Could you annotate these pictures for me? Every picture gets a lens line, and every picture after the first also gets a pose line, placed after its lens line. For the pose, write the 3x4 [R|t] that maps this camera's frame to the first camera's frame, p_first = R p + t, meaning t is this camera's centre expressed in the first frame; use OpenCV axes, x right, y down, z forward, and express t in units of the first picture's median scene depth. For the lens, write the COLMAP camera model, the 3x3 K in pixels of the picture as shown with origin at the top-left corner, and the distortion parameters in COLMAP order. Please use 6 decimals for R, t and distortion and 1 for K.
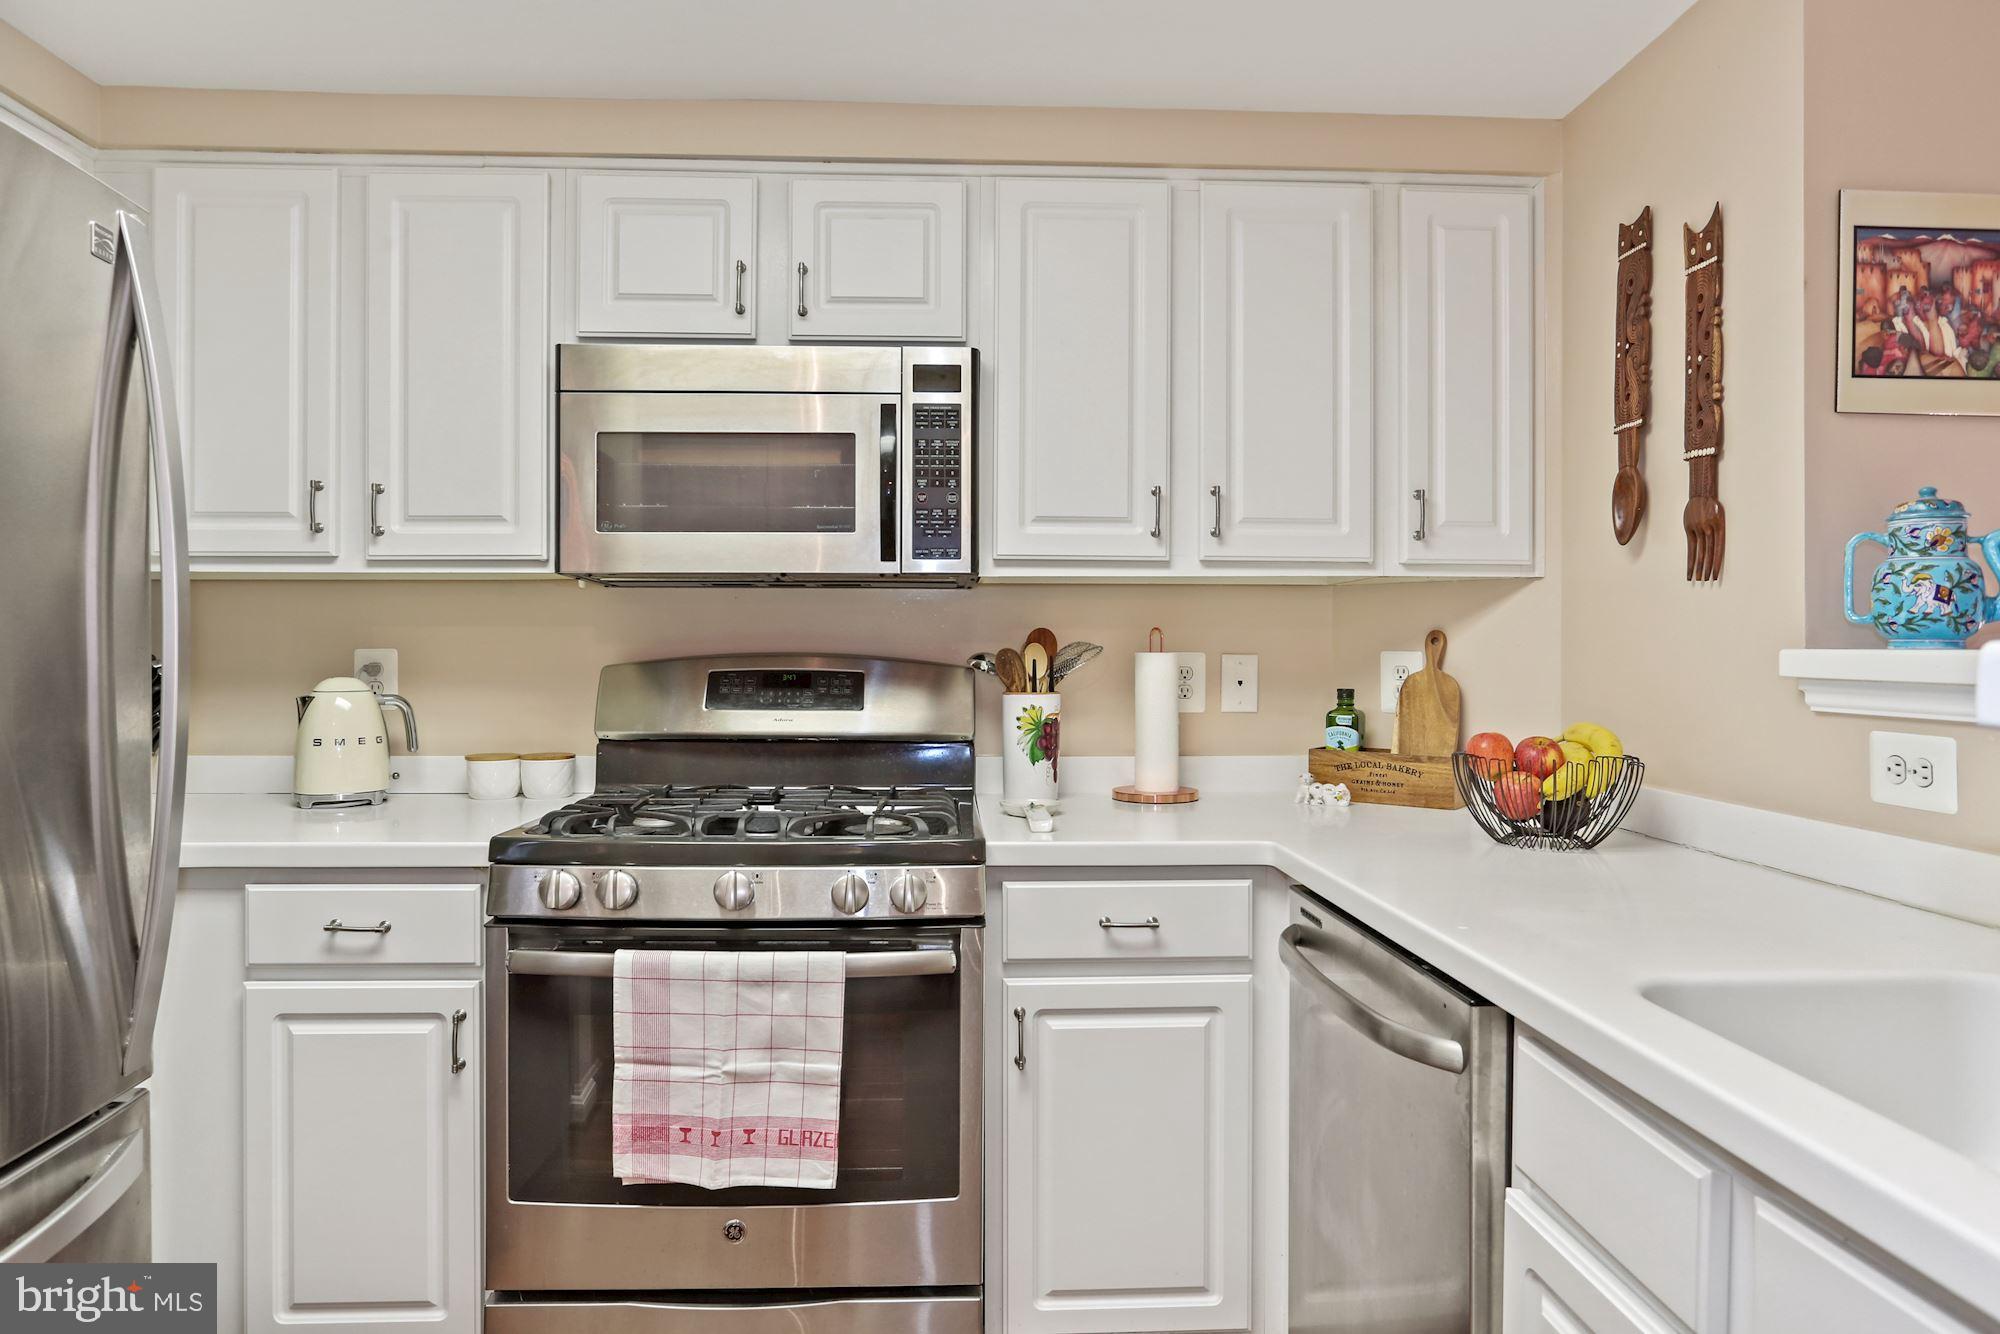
lens RADIAL K [[1197.4, 0, 992.6], [0, 1197.4, 642.1], [0, 0, 1]] dist [-0.044376, 0.031341]
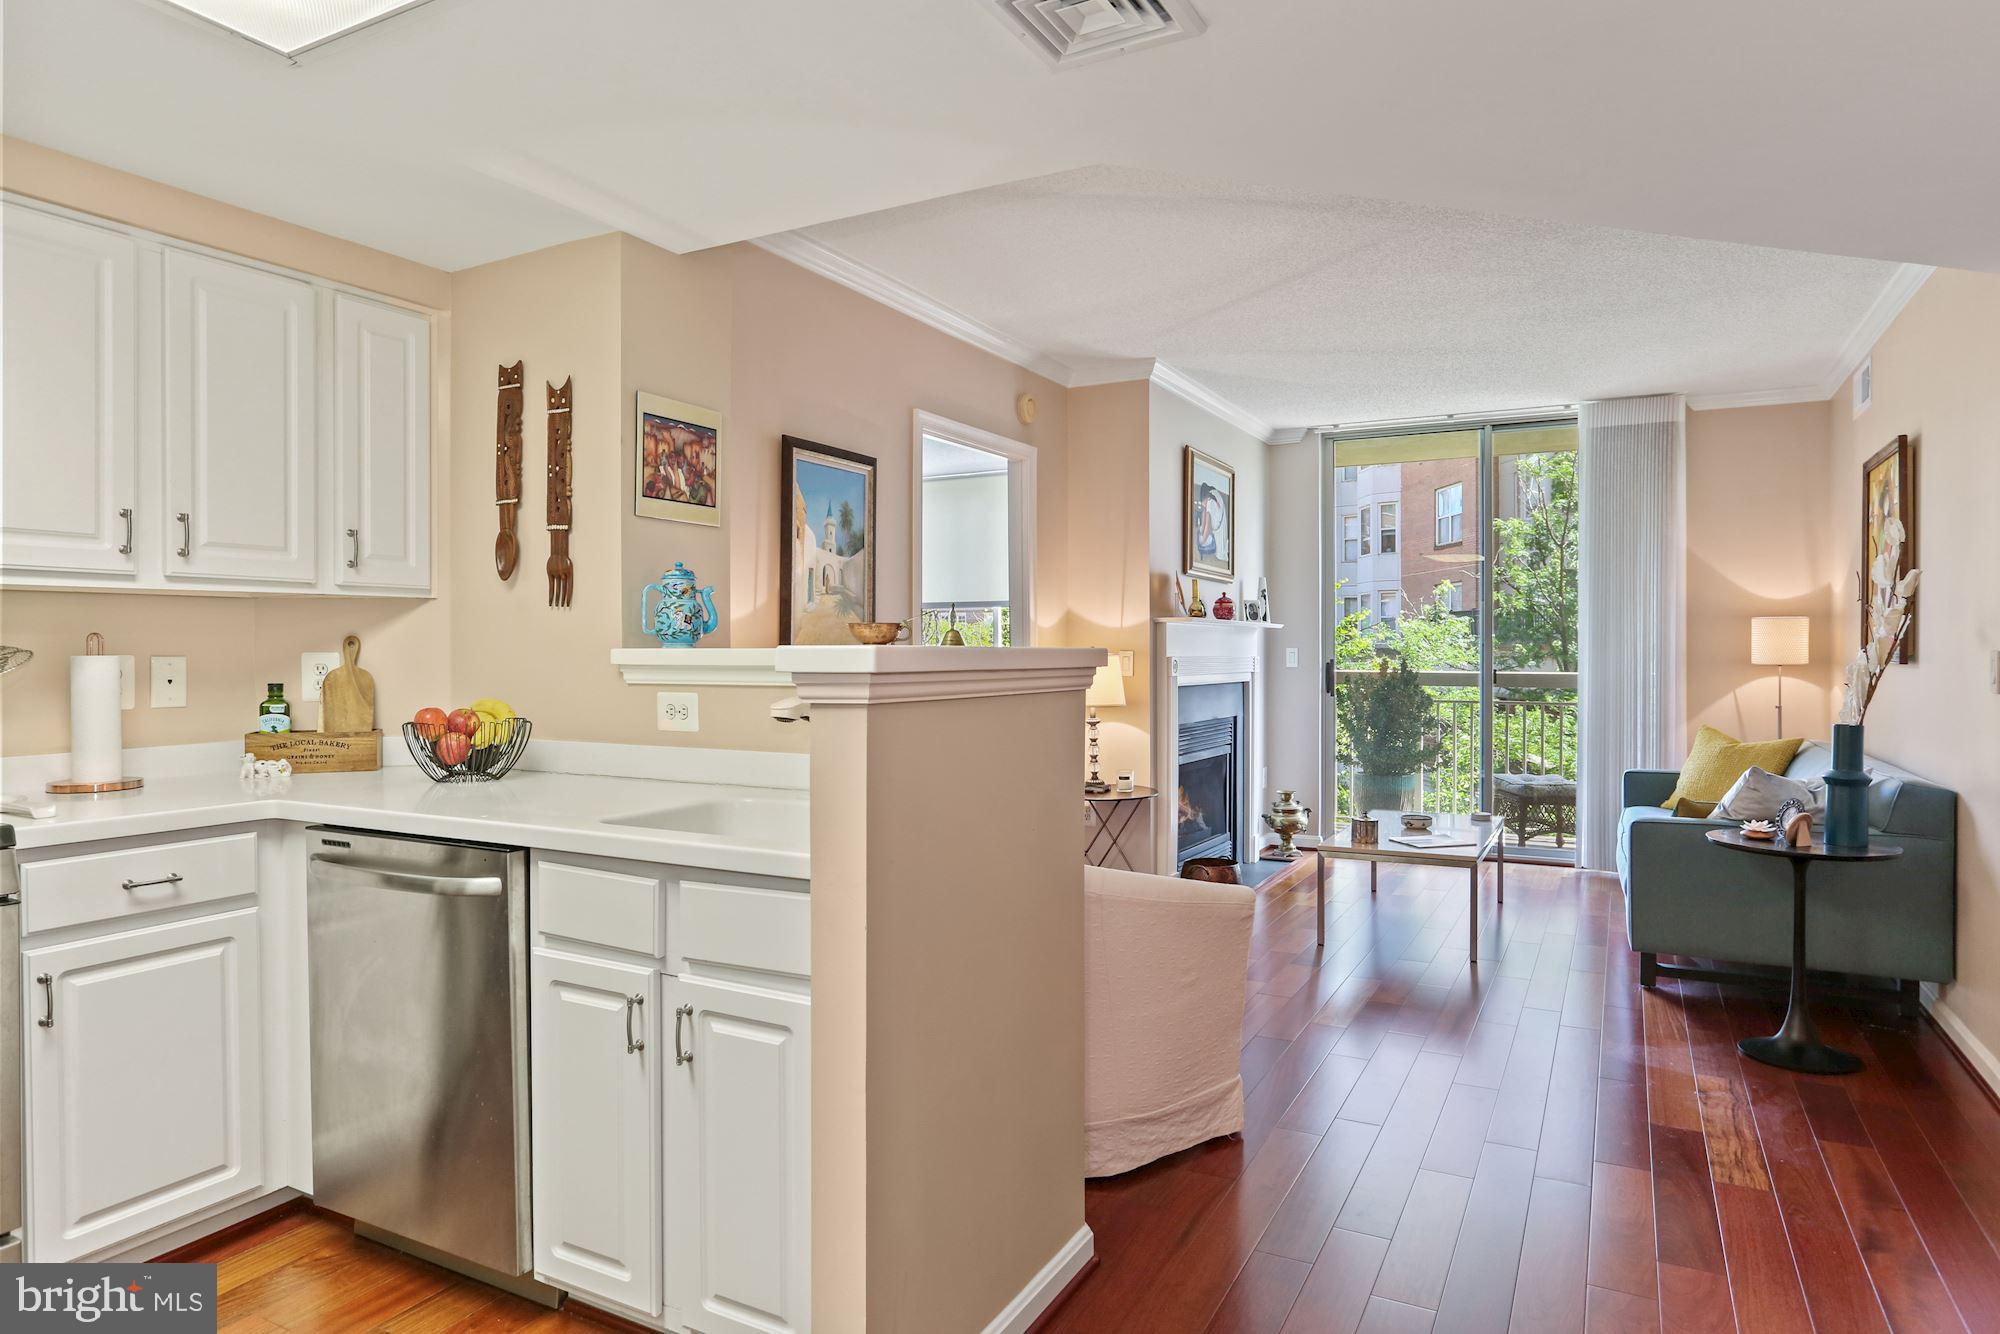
lens RADIAL K [[1197.4, 0, 992.6], [0, 1197.4, 642.1], [0, 0, 1]] dist [-0.044376, 0.031341]
pose [[0.520247, -0.001796, 0.854014, -0.454070], [0.002465, 0.999997, 0.000601, -0.002823], [-0.854012, 0.001792, 0.520250, -0.332171]]
